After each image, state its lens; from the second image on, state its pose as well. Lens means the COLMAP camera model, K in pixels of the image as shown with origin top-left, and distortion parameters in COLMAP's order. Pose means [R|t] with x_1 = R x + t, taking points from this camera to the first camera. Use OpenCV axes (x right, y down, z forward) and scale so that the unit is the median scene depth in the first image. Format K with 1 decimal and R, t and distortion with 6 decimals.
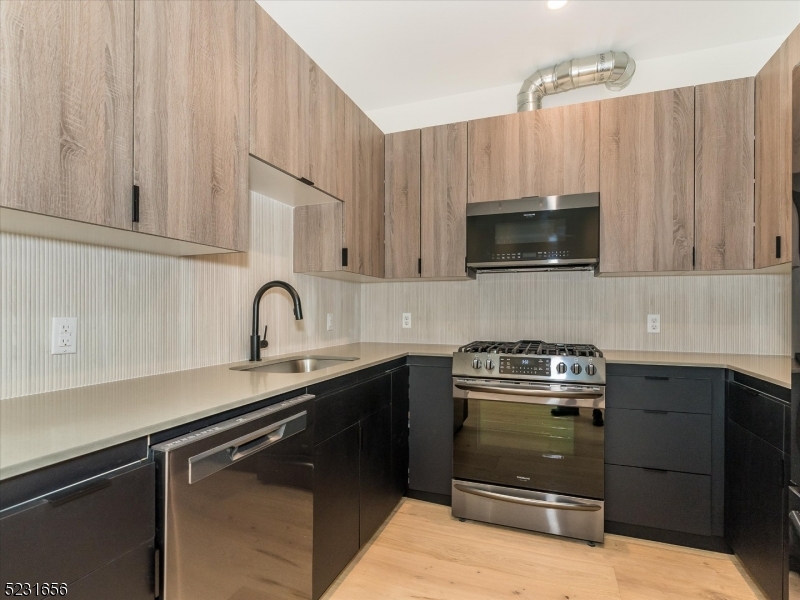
lens RADIAL K [[412.5, 0, 399.7], [0, 412.5, 310.8], [0, 0, 1]] dist [-0.007286, 0.001458]
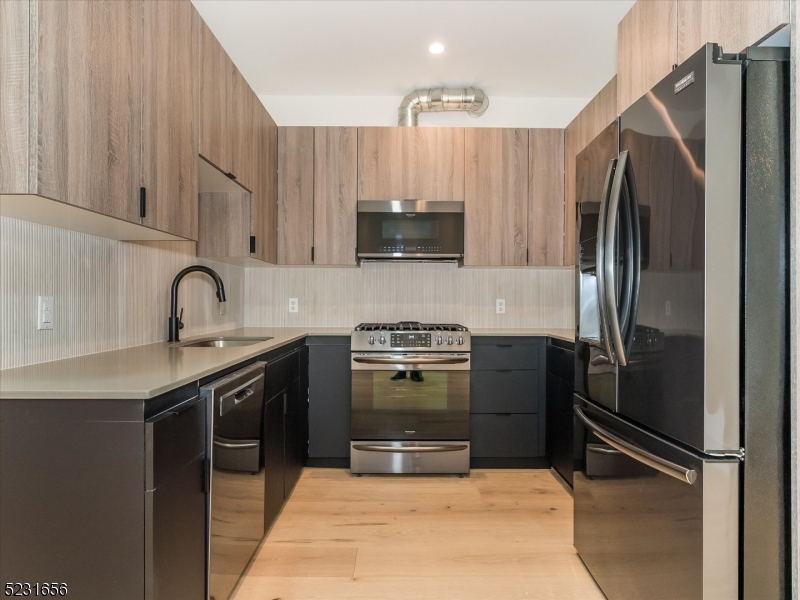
lens RADIAL K [[481.1, 0, 400.0], [0, 481.1, 300.0], [0, 0, 1]] dist [0.001720, -0.000042]
pose [[0.933905, 0.001268, 0.357519, -0.226522], [-0.001279, 0.999999, -0.000207, 0.013817], [-0.357519, -0.000264, 0.933906, -0.307021]]
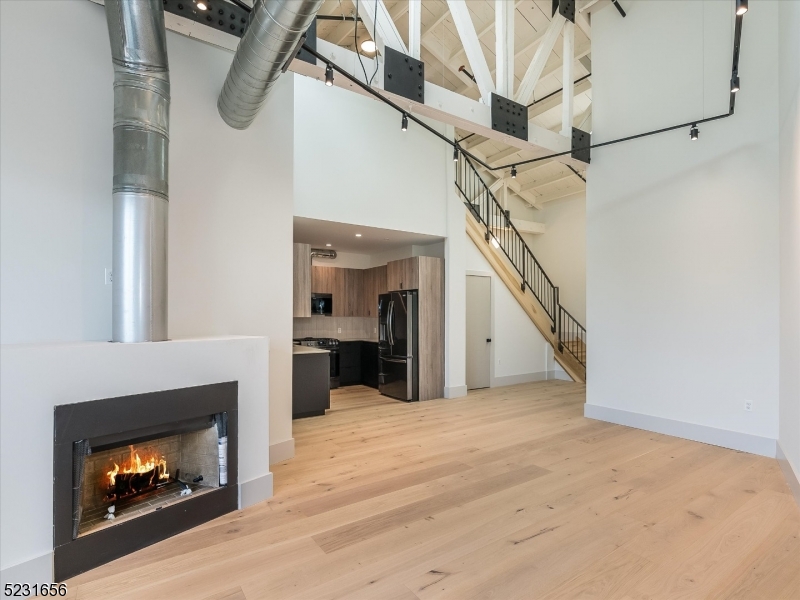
lens RADIAL K [[415.3, 0, 403.1], [0, 415.3, 303.8], [0, 0, 1]] dist [-0.001599, -0.000346]
pose [[0.578303, 0.009696, 0.815764, -2.112472], [0.002670, 0.999902, -0.013777, -0.155346], [-0.815817, 0.010146, 0.578221, -1.590155]]
